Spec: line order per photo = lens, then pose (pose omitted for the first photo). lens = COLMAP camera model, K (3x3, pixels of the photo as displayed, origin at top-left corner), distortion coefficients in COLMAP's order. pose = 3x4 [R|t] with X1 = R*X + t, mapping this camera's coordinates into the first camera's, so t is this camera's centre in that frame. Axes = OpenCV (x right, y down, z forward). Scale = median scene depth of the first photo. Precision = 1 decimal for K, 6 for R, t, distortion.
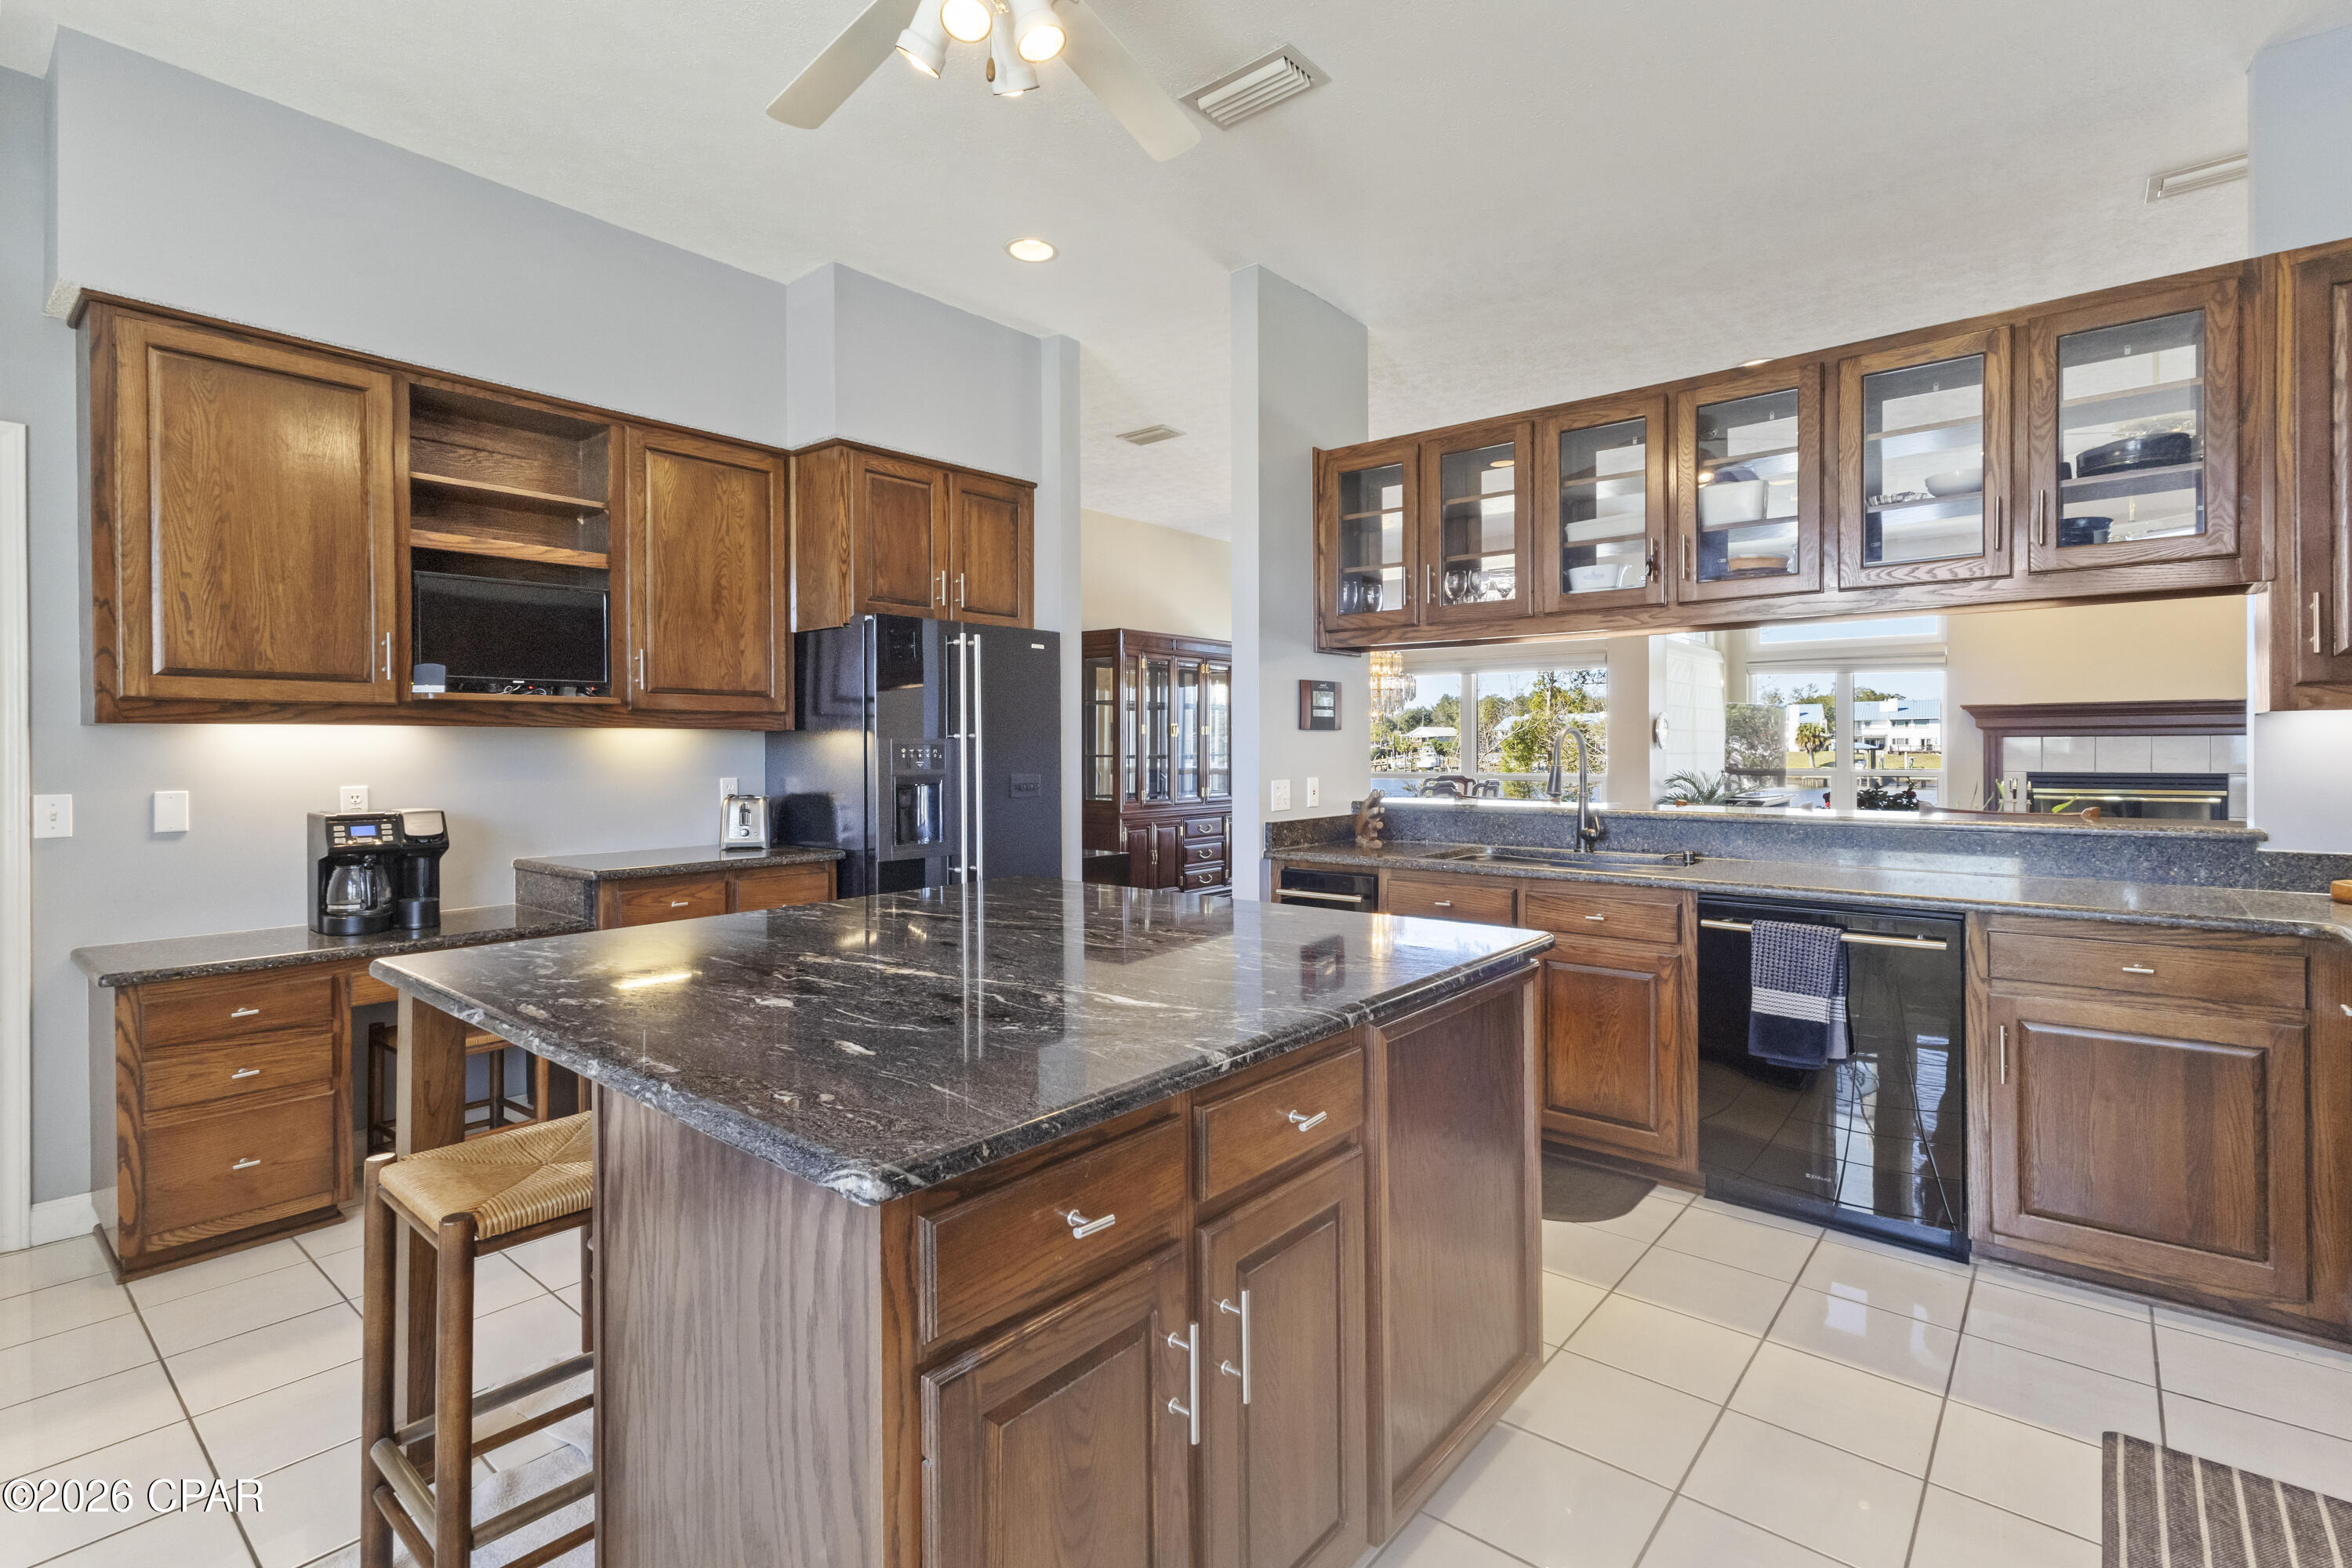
lens RADIAL K [[1102.7, 0, 1173.4], [0, 1102.7, 758.8], [0, 0, 1]] dist [0.009919, -0.000141]
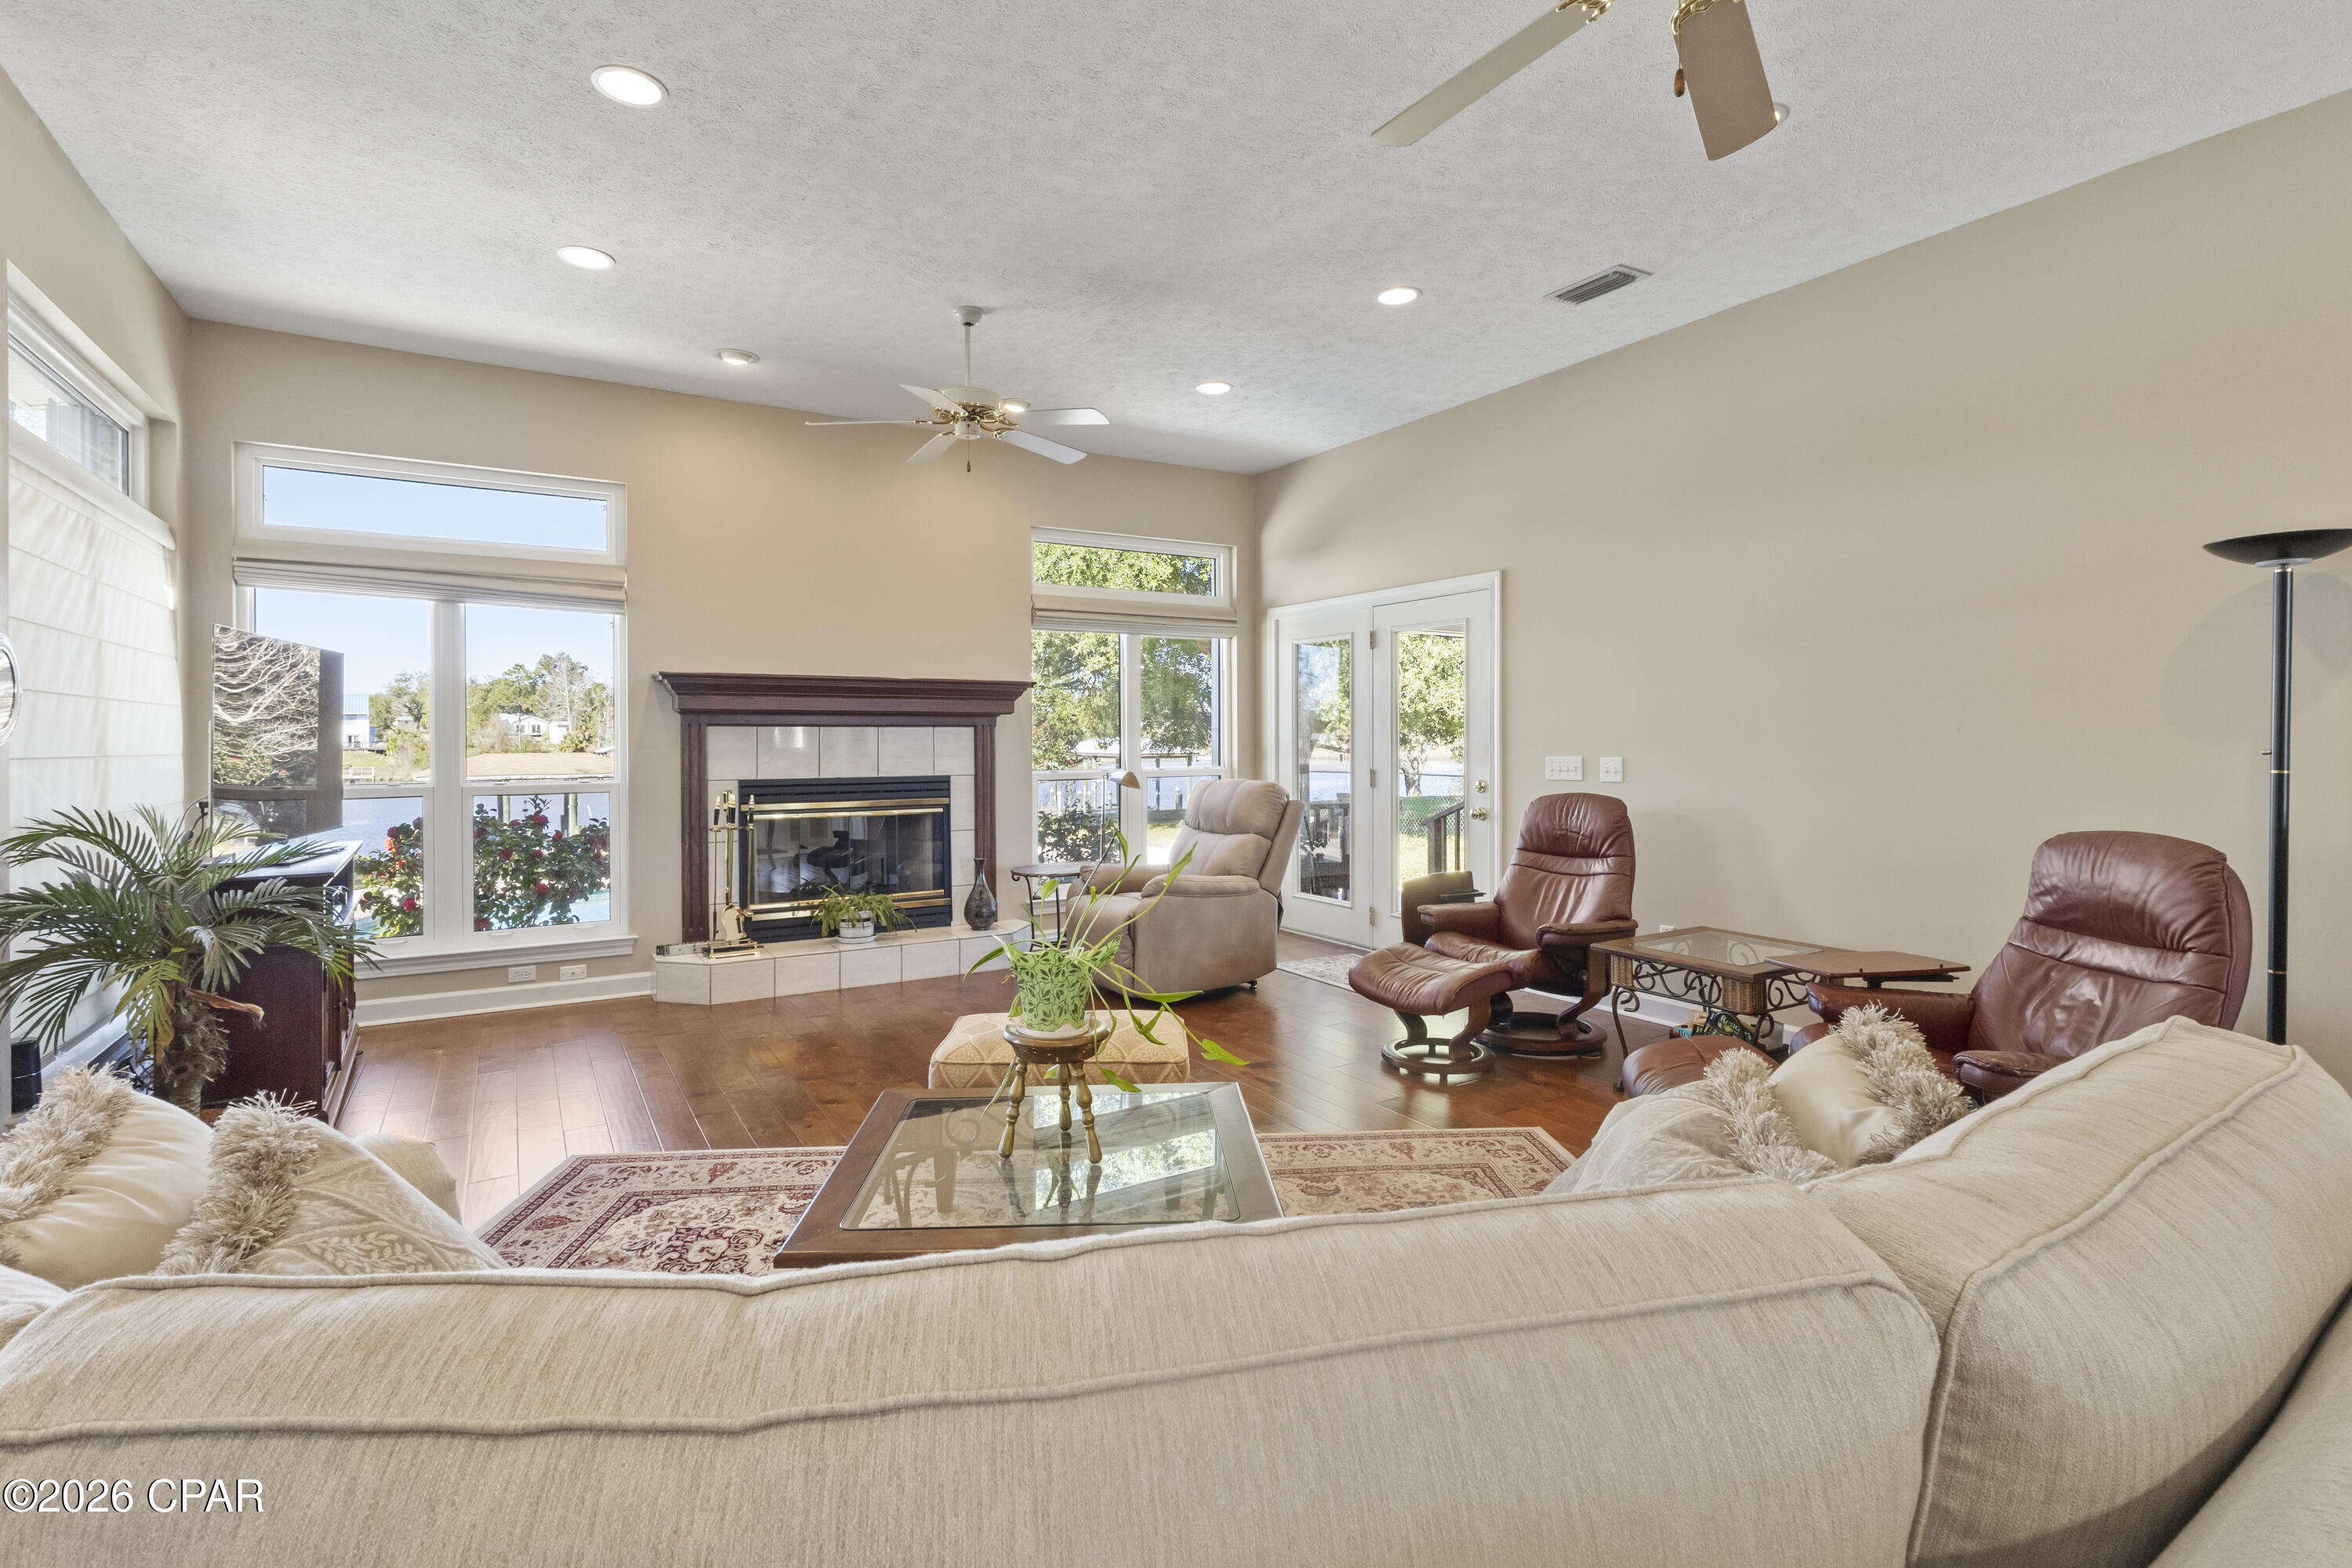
lens RADIAL K [[1102.7, 0, 1202.2], [0, 1102.7, 747.3], [0, 0, 1]] dist [0.009919, -0.000141]
pose [[0.286758, -0.002523, 0.958000, 0.445847], [0.015851, 0.999872, -0.002112, -0.004087], [-0.957872, 0.015791, 0.286761, 1.096066]]
